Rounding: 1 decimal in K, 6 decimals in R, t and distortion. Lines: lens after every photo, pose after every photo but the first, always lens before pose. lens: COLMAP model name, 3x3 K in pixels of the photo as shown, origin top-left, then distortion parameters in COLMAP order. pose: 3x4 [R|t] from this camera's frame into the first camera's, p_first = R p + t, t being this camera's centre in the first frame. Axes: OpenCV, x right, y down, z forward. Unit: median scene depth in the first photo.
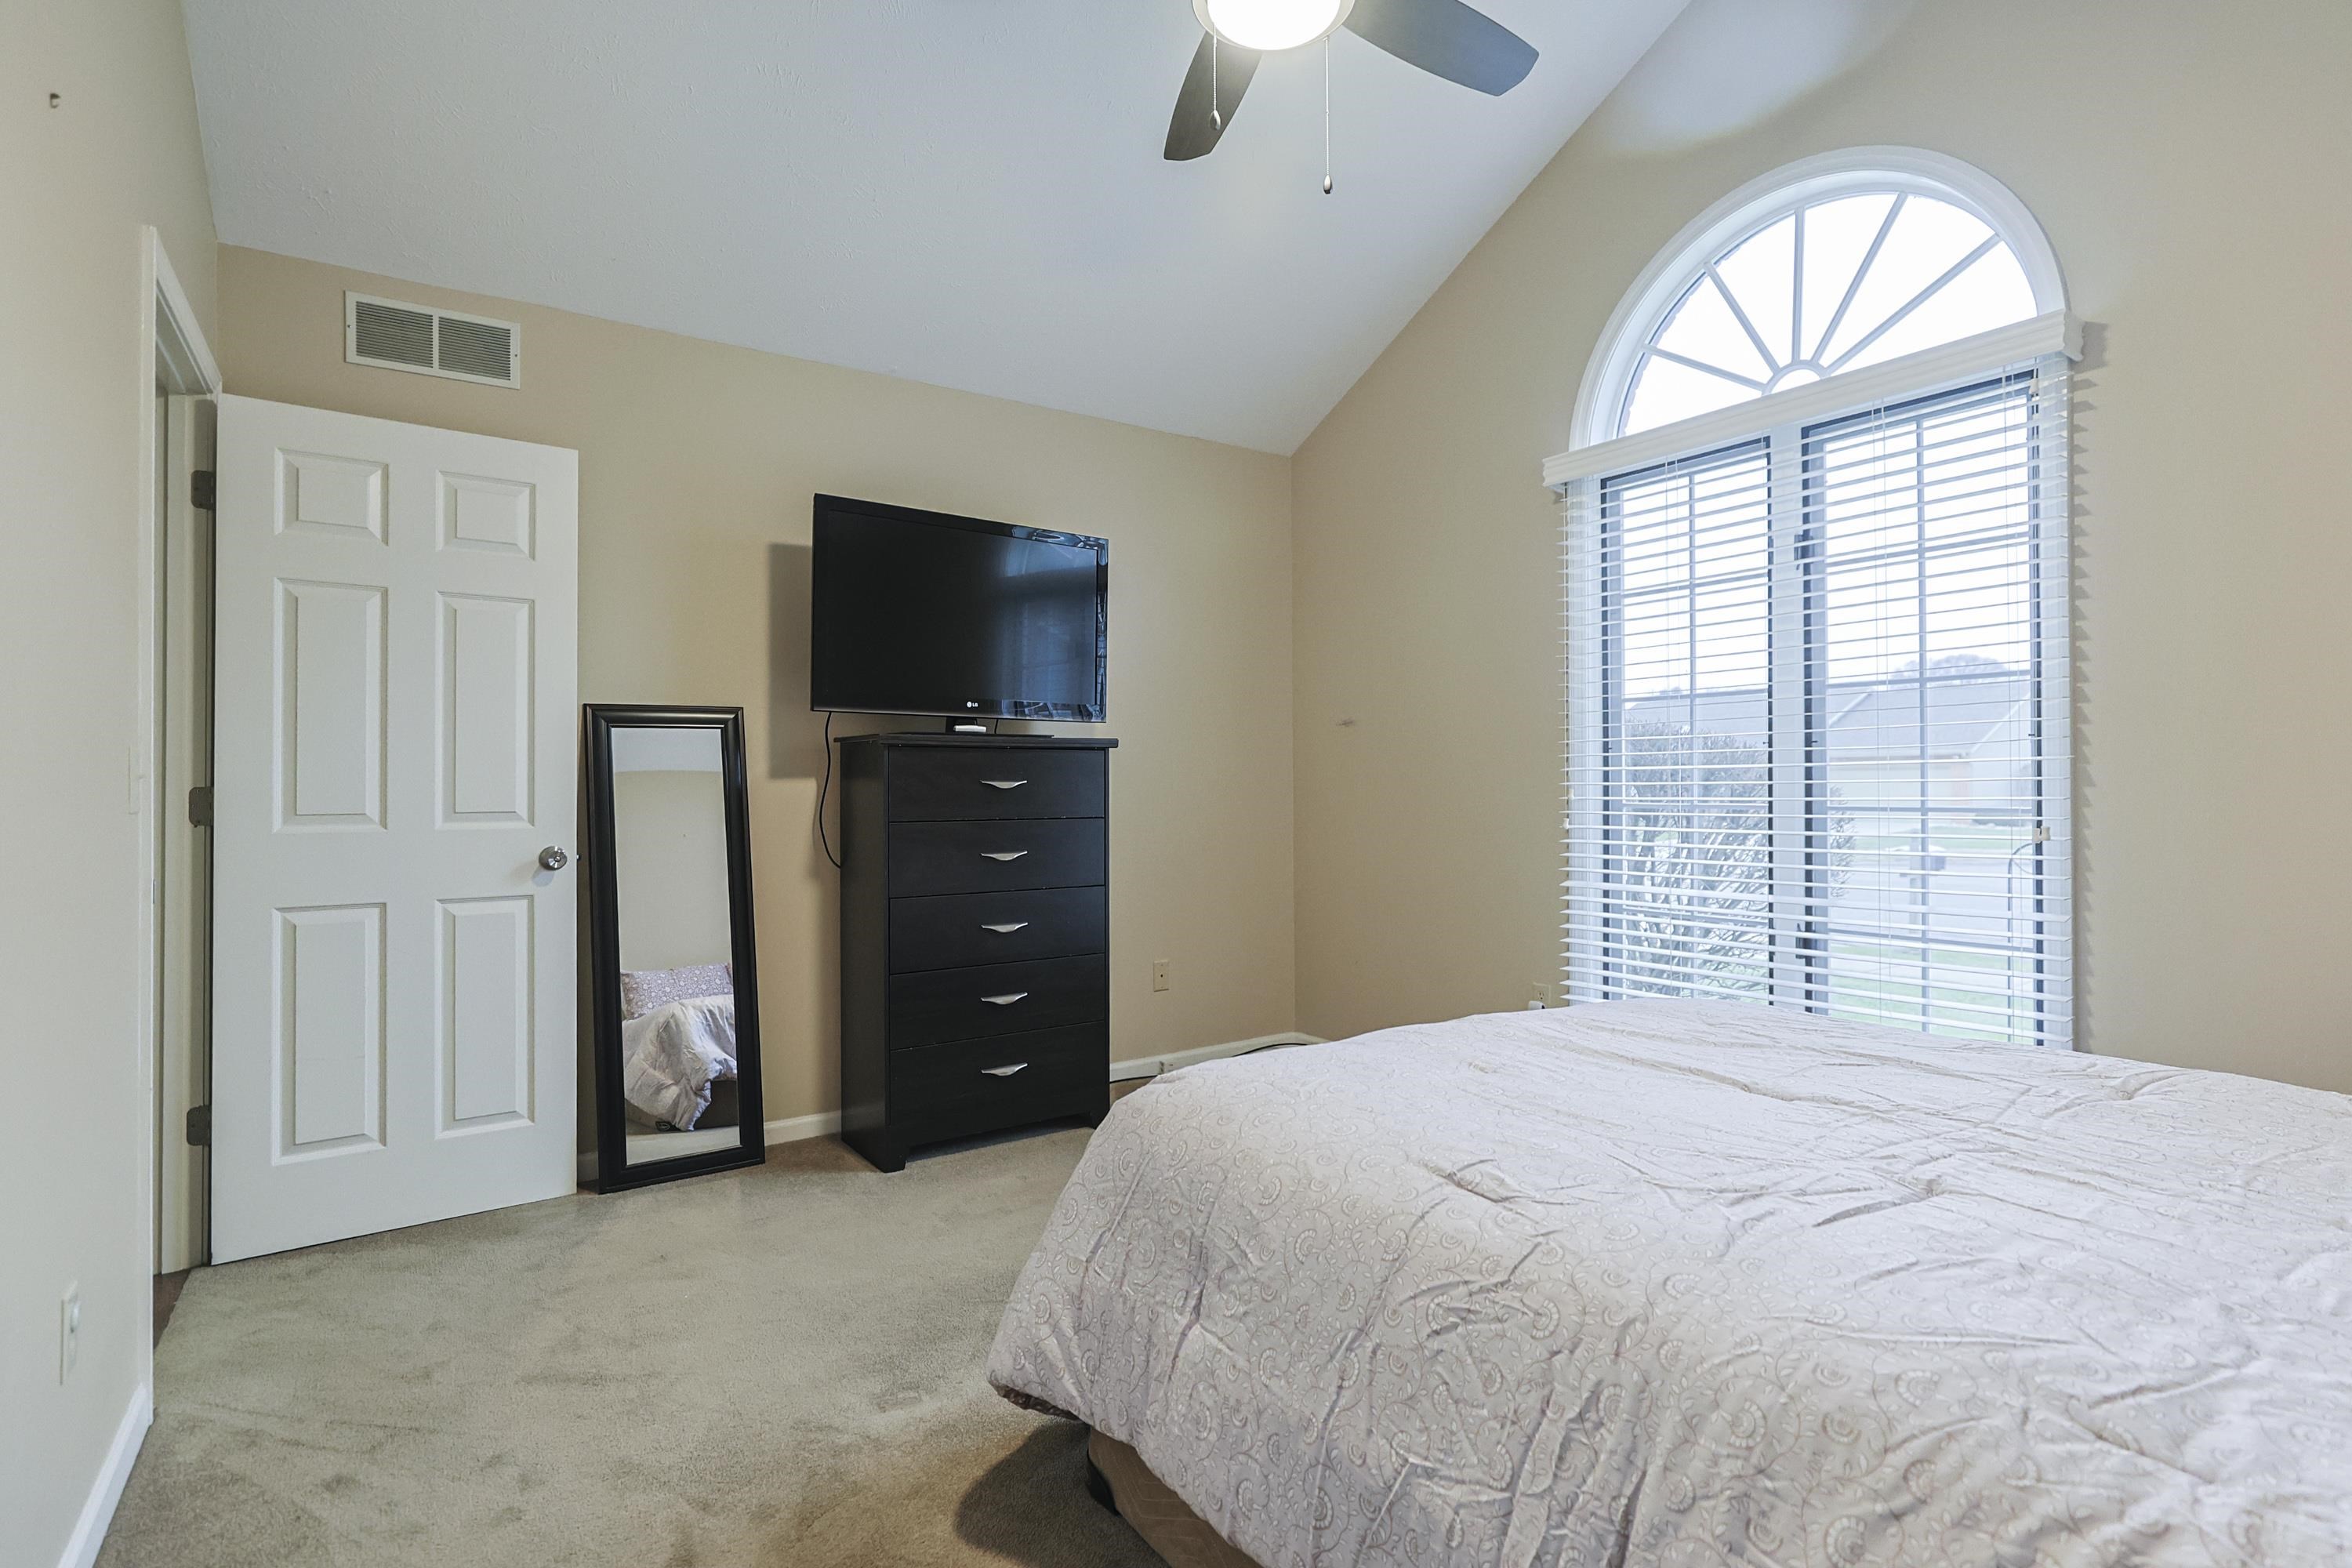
lens RADIAL K [[1121.9, 0, 1188.4], [0, 1121.9, 789.0], [0, 0, 1]] dist [-0.018519, -0.000500]
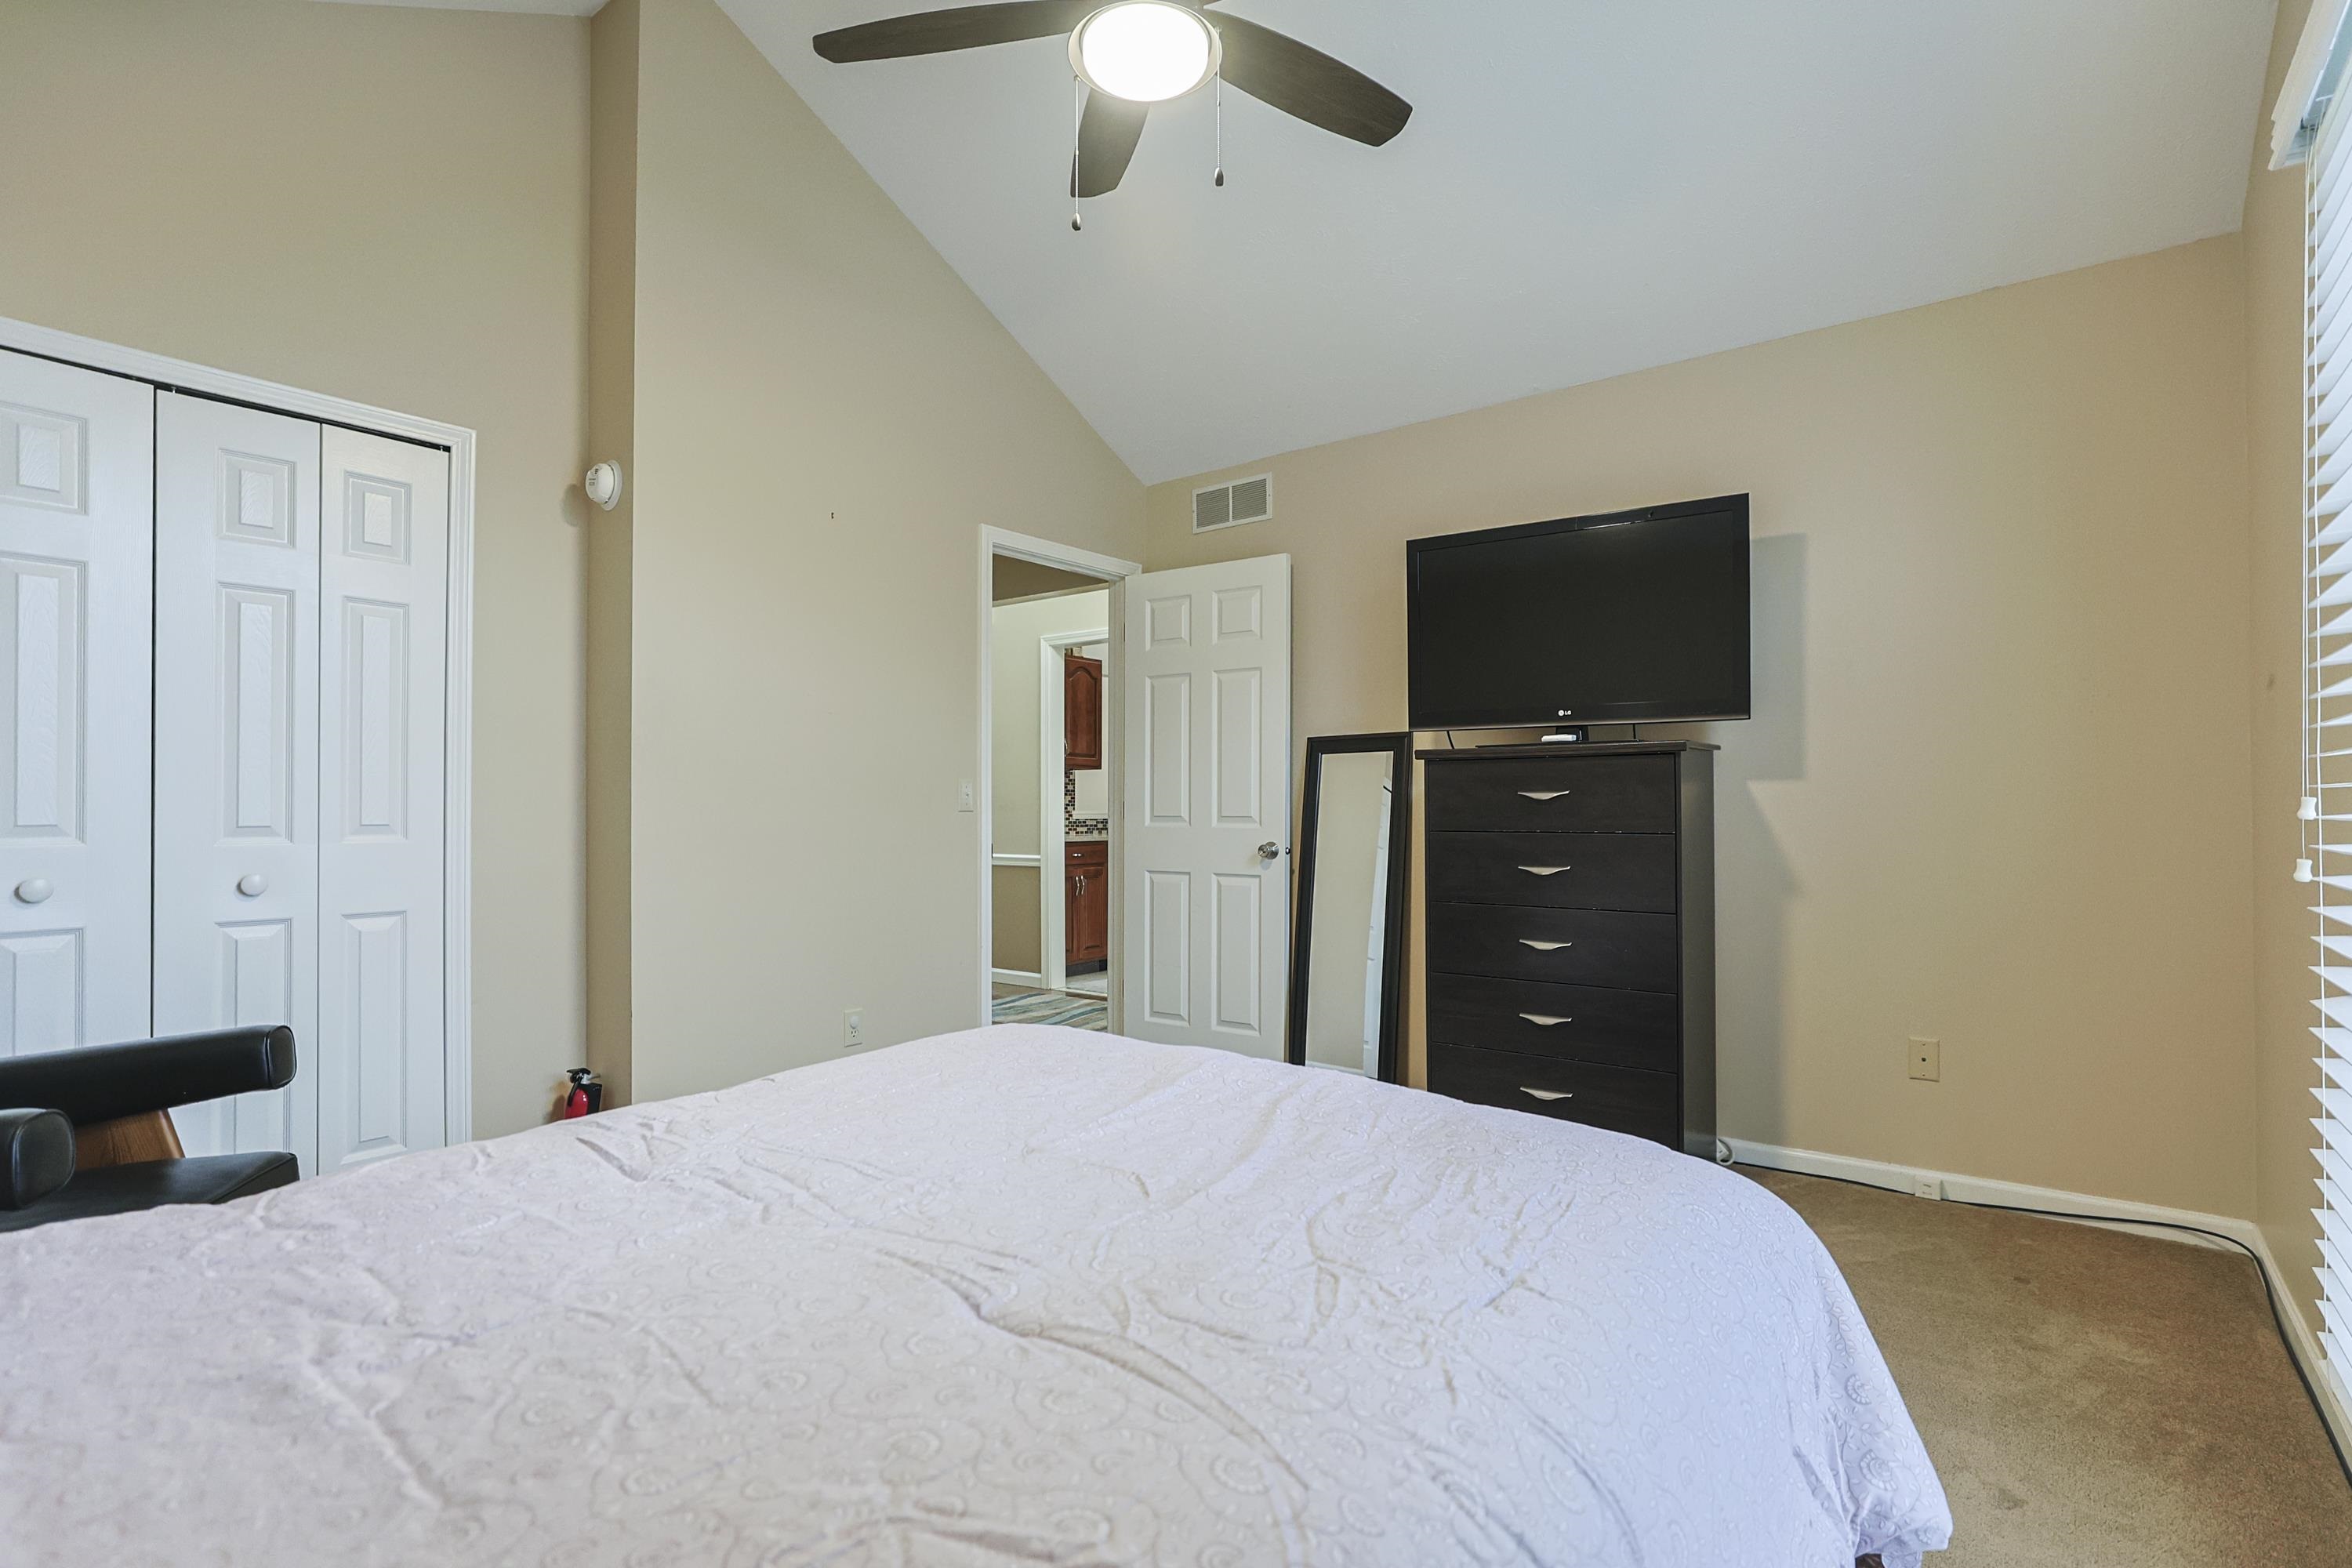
lens RADIAL K [[1121.9, 0, 1184.1], [0, 1121.9, 793.0], [0, 0, 1]] dist [-0.018519, -0.000500]
pose [[0.309742, -0.008120, -0.950786, 0.734153], [0.000512, 0.999965, -0.008374, 0.001739], [0.950820, 0.002106, 0.309736, 0.463302]]
